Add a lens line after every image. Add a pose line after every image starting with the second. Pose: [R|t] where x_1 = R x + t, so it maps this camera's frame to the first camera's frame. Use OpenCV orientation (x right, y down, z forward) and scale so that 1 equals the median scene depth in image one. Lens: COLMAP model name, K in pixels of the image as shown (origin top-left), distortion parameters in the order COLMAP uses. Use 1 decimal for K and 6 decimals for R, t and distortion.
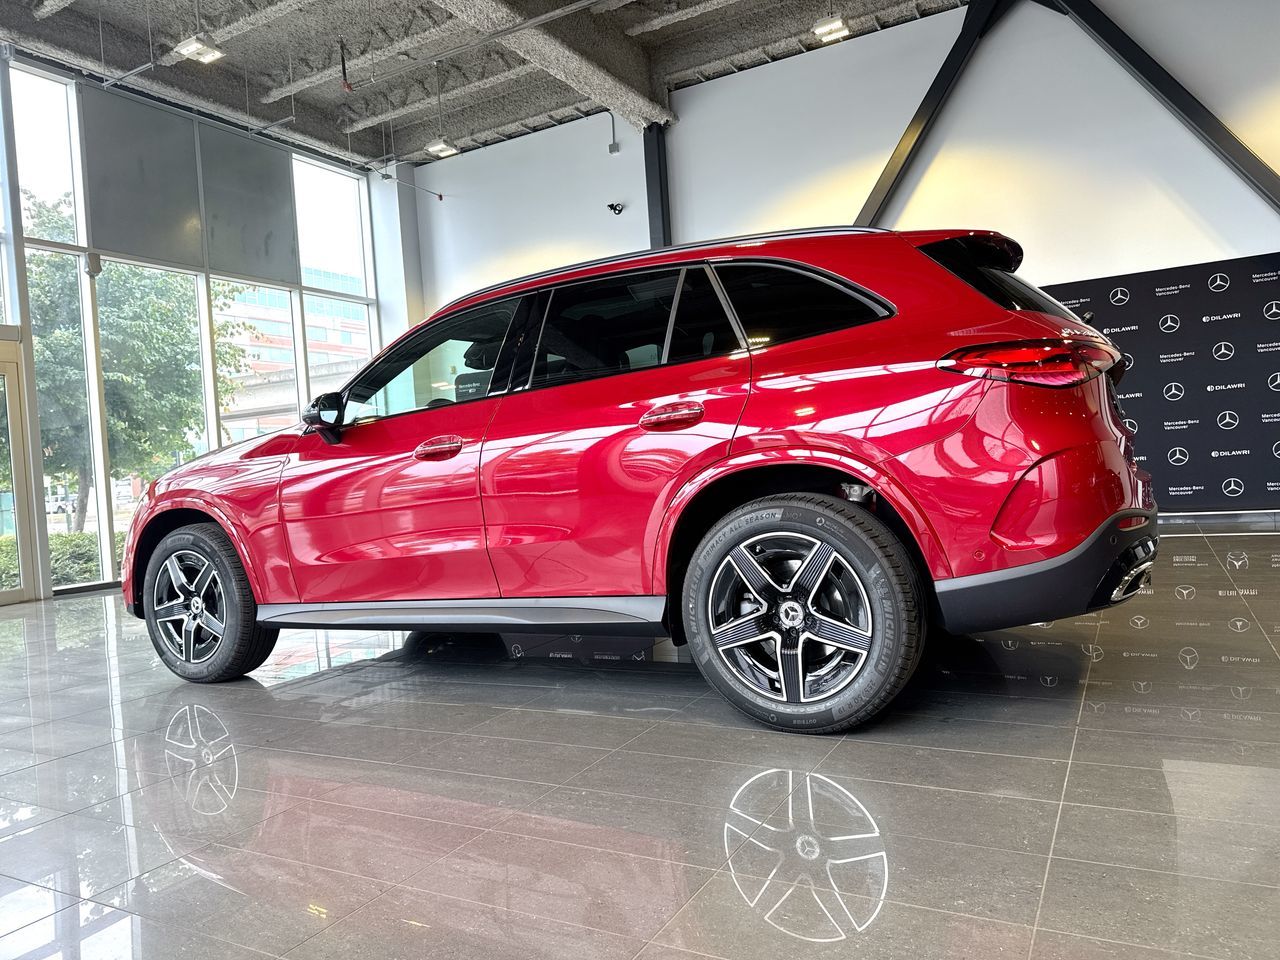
lens RADIAL K [[905.3, 0, 639.2], [0, 905.3, 489.2], [0, 0, 1]] dist [0.036271, -0.040057]
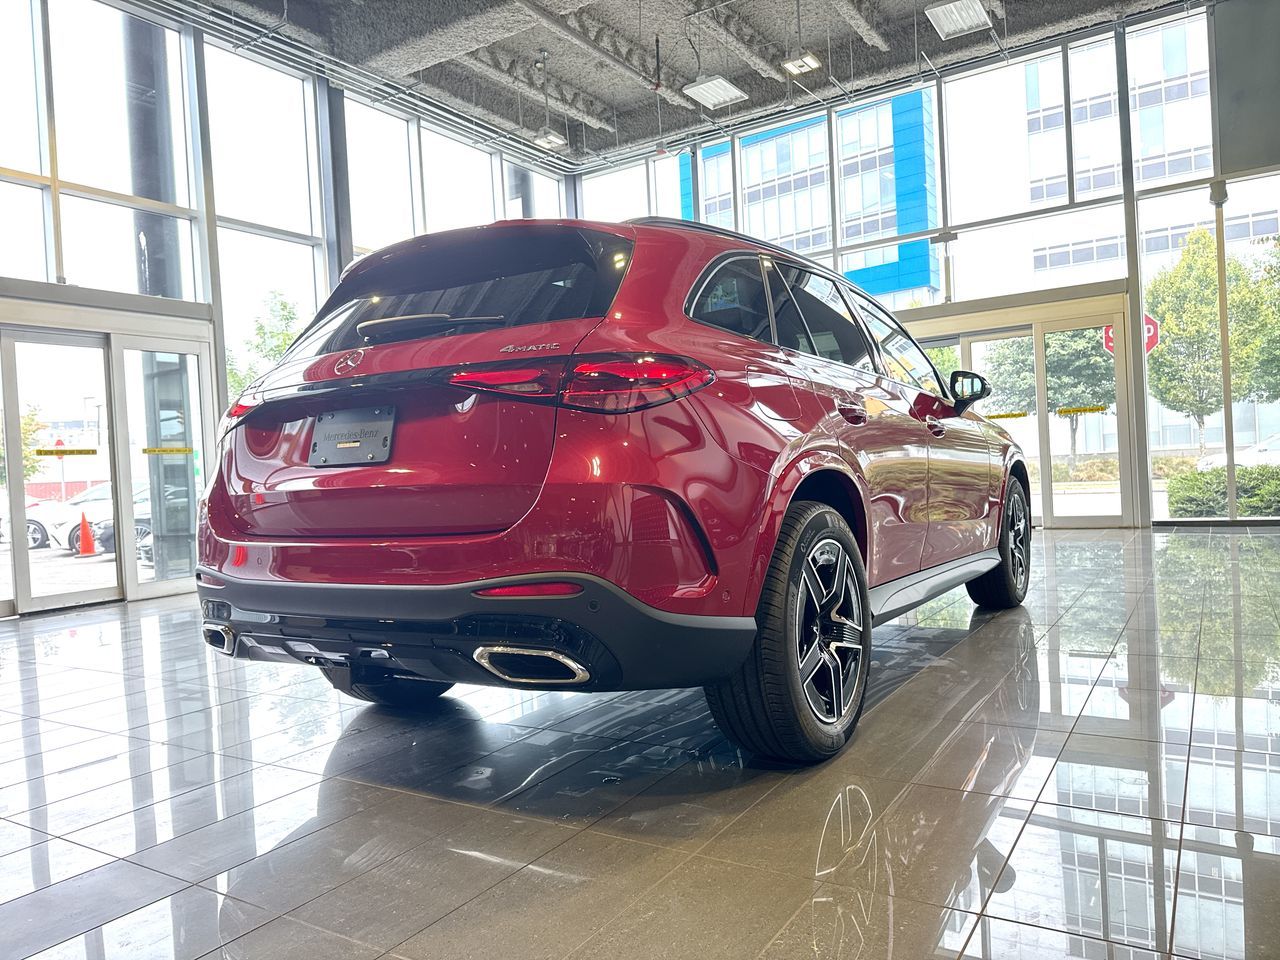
lens RADIAL K [[905.3, 0, 625.0], [0, 905.3, 474.8], [0, 0, 1]] dist [0.036271, -0.040057]
pose [[-0.062051, 0.071308, -0.995522, 0.420250], [0.033328, 0.997036, 0.069339, -0.036727], [0.997516, -0.028876, -0.064244, 0.423595]]
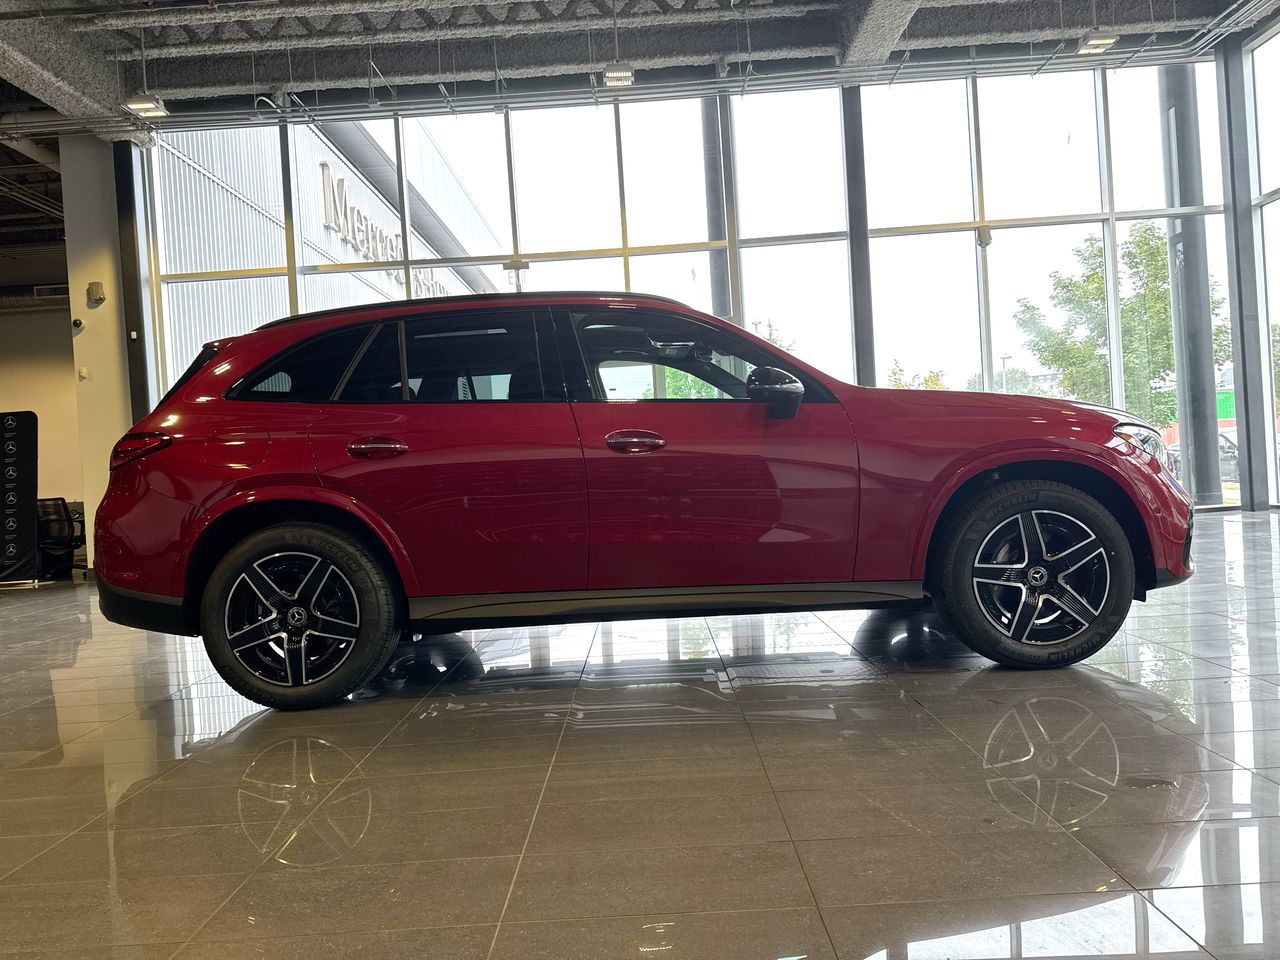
lens RADIAL K [[905.3, 0, 648.2], [0, 905.3, 473.4], [0, 0, 1]] dist [0.036271, -0.040057]
pose [[-0.868161, 0.120134, -0.481523, 0.186932], [0.108047, 0.992739, 0.052871, -0.032324], [0.484378, -0.006126, -0.874837, 0.881046]]
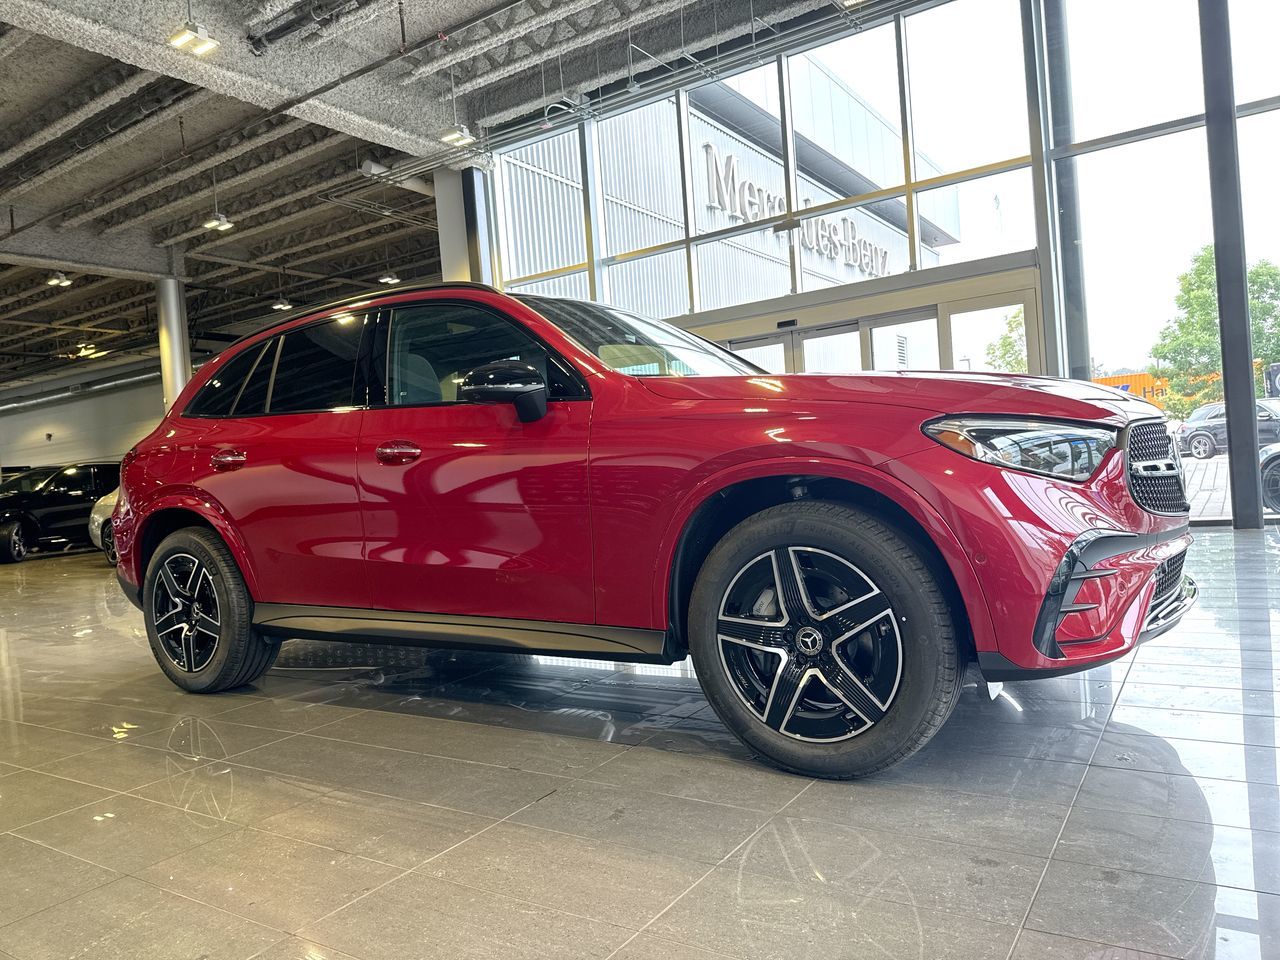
lens RADIAL K [[905.3, 0, 645.6], [0, 905.3, 487.7], [0, 0, 1]] dist [0.036271, -0.040057]
pose [[-0.987714, 0.137694, 0.073898, -0.110938], [0.140724, 0.989339, 0.037481, -0.012057], [-0.067949, 0.047419, -0.996561, 0.887667]]
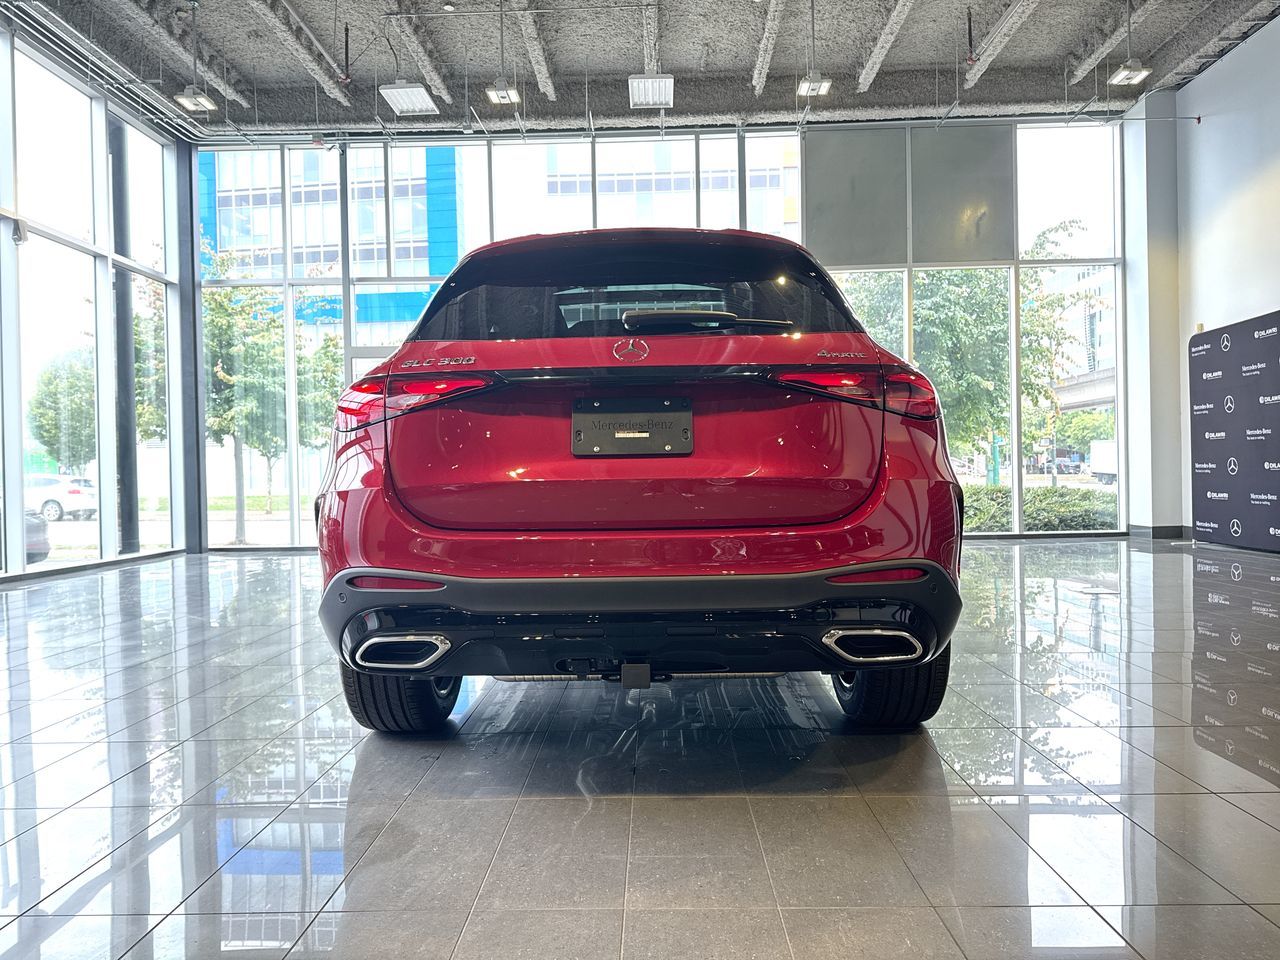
lens RADIAL K [[905.3, 0, 626.7], [0, 905.3, 480.9], [0, 0, 1]] dist [0.036271, -0.040057]
pose [[0.464735, 0.058981, -0.883483, 0.386734], [-0.030441, 0.998253, 0.050630, -0.029936], [0.884926, 0.003365, 0.465719, 0.219992]]
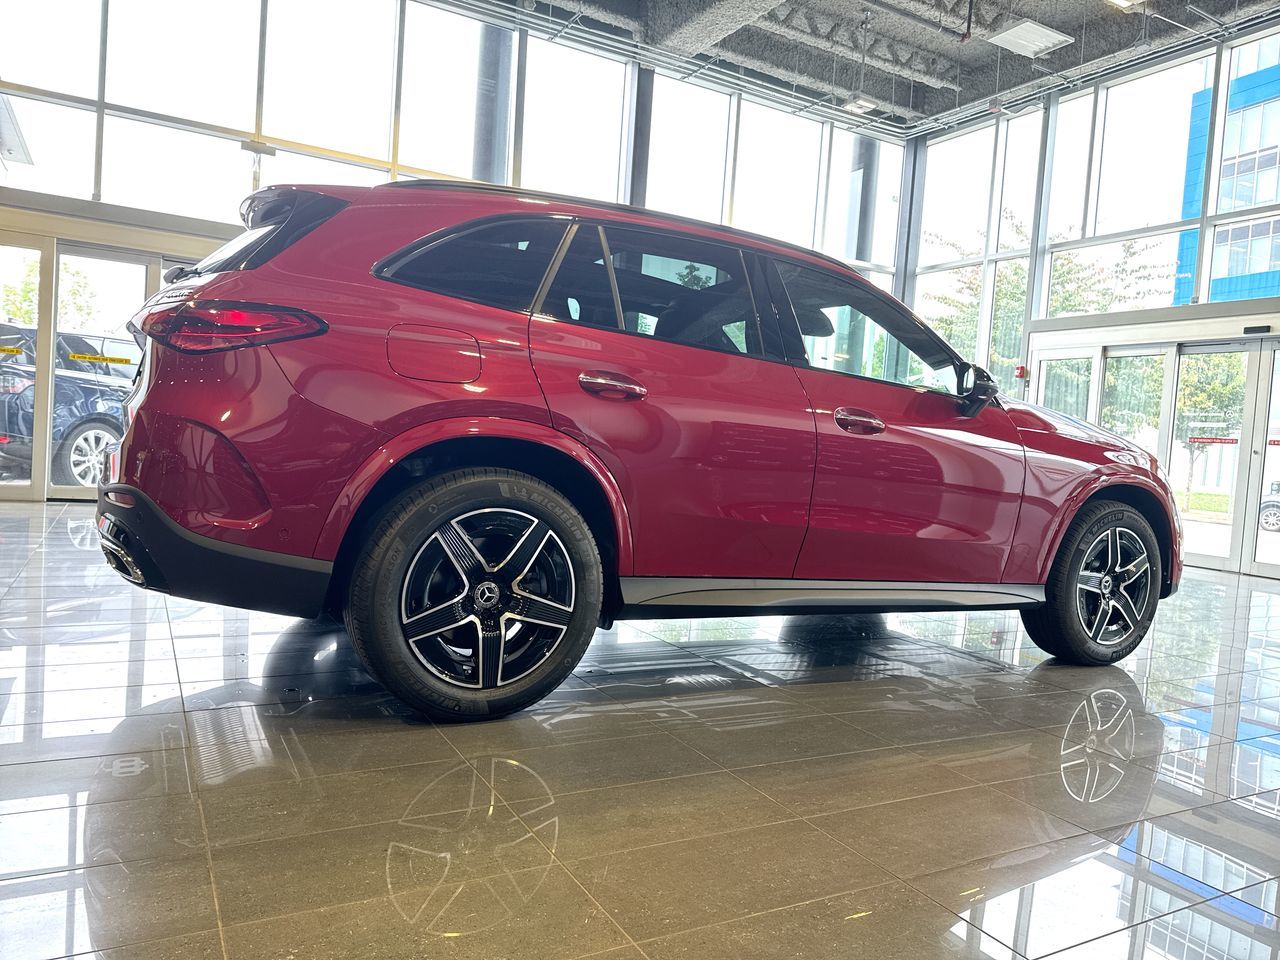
lens RADIAL K [[905.3, 0, 651.1], [0, 905.3, 477.0], [0, 0, 1]] dist [0.036271, -0.040057]
pose [[-0.521184, 0.061202, -0.851247, 0.348260], [-0.052886, 0.993192, 0.103787, -0.036582], [0.851804, 0.099111, -0.514400, 0.660472]]
